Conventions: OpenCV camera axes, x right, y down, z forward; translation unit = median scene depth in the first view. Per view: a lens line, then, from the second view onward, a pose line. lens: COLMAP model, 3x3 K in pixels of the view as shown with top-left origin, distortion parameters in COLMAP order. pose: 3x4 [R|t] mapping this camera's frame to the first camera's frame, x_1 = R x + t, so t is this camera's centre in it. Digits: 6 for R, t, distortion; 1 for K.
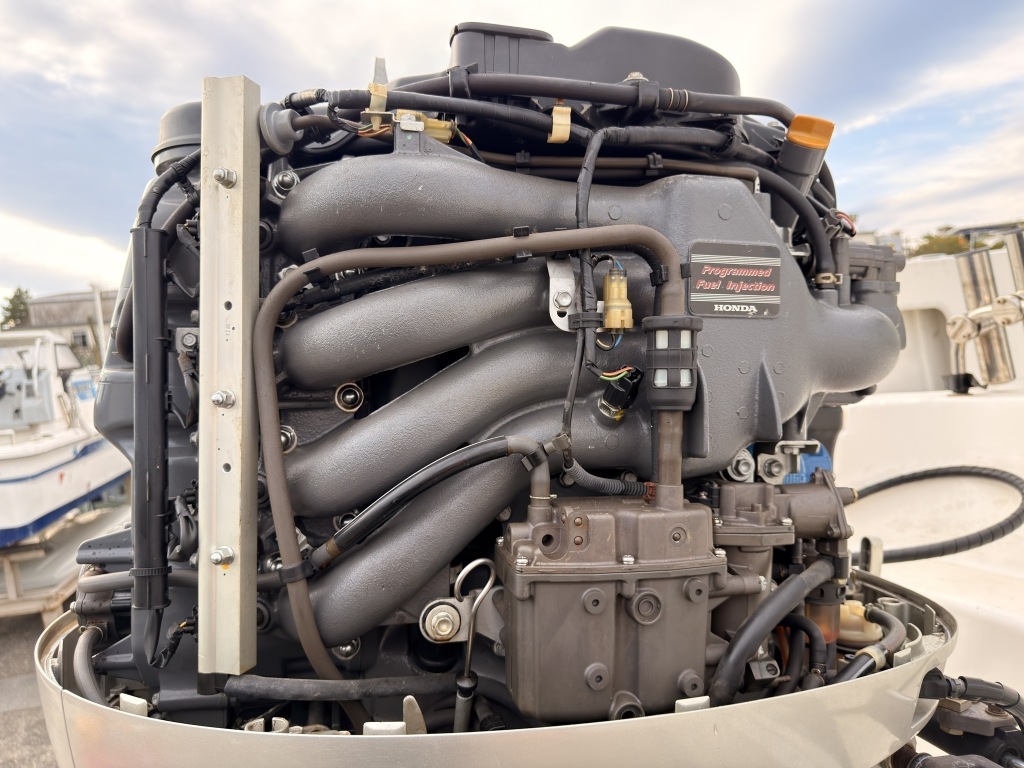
lens RADIAL K [[713.5, 0, 512.2], [0, 713.5, 379.4], [0, 0, 1]] dist [0.132362, -0.209390]
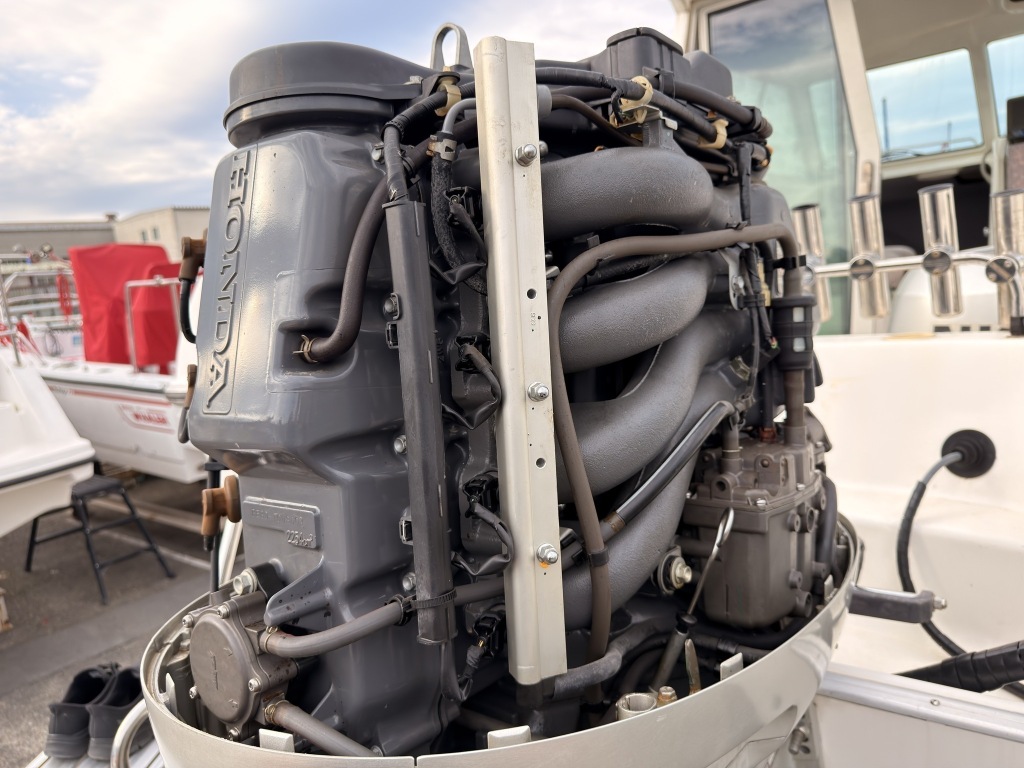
lens RADIAL K [[713.5, 0, 512.2], [0, 713.5, 379.4], [0, 0, 1]] dist [0.132362, -0.209390]
pose [[0.807485, -0.083510, 0.583947, -0.958232], [0.066331, 0.996504, 0.050786, -0.038753], [-0.586147, -0.002275, 0.810202, 0.252859]]
